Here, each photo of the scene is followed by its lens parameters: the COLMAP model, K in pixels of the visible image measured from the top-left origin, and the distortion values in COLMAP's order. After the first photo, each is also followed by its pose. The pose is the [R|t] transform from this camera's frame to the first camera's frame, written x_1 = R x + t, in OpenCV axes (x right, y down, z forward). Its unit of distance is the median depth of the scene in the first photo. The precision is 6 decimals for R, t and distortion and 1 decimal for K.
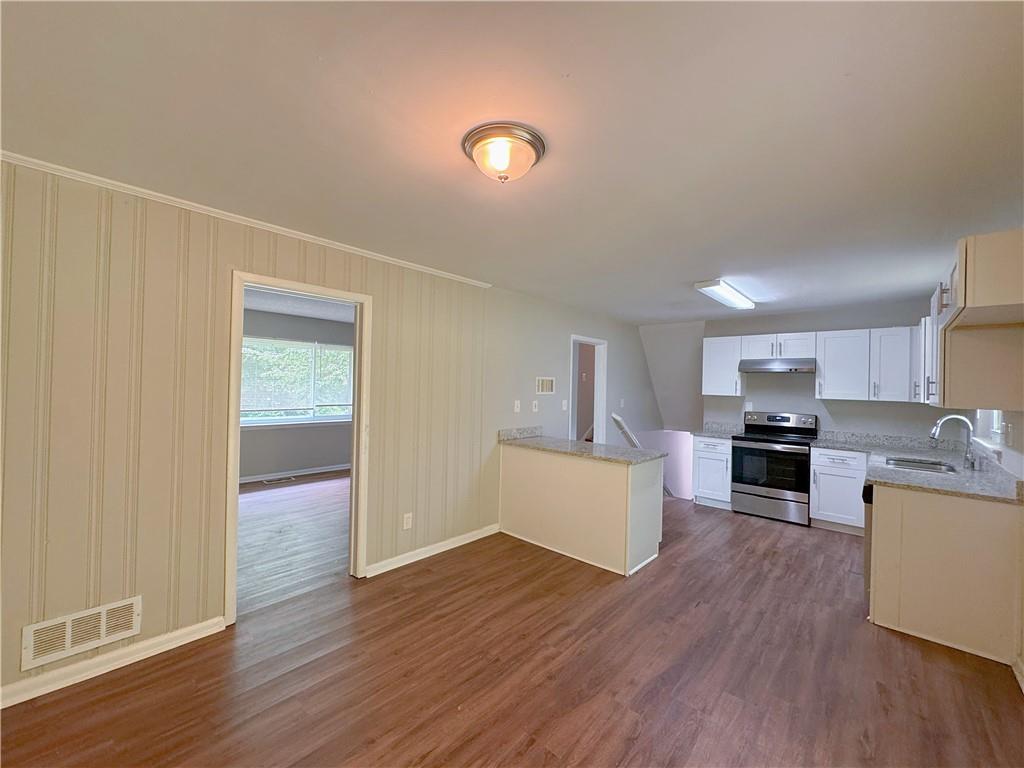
lens RADIAL K [[407.6, 0, 510.6], [0, 407.6, 382.5], [0, 0, 1]] dist [-0.001743, 0.000138]
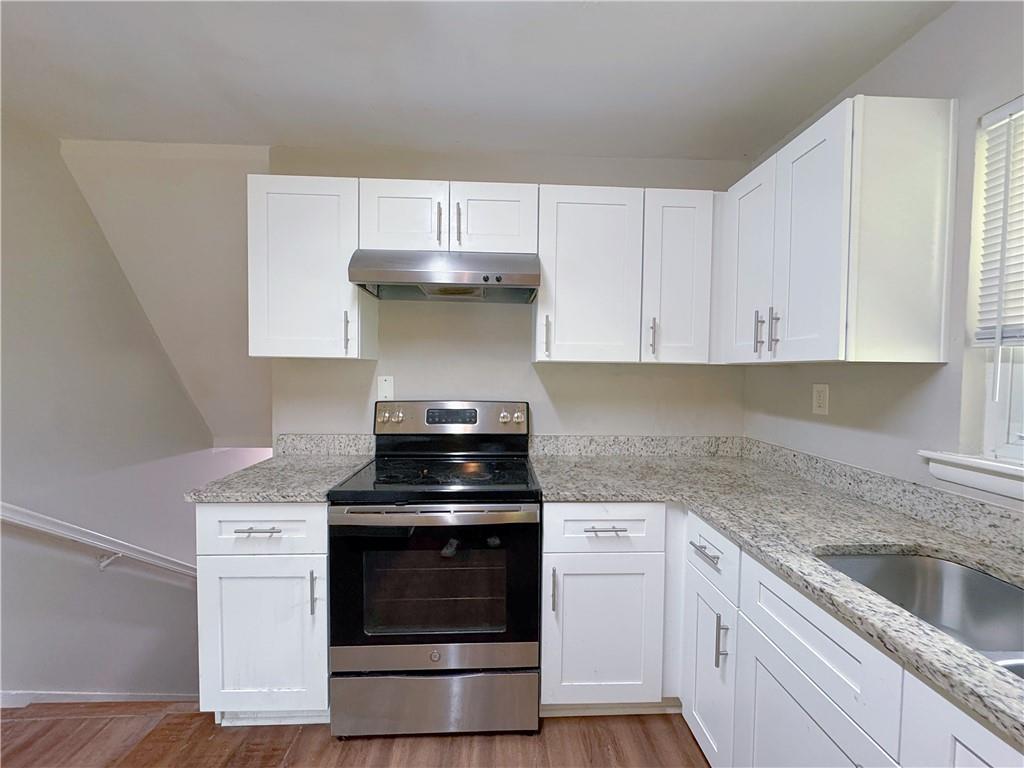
lens RADIAL K [[407.6, 0, 507.8], [0, 407.6, 383.0], [0, 0, 1]] dist [-0.001743, 0.000138]
pose [[0.708434, -0.038137, 0.704746, 0.454966], [-0.000449, 0.998515, 0.054485, 0.039164], [-0.705777, -0.038915, 0.707364, 0.741459]]
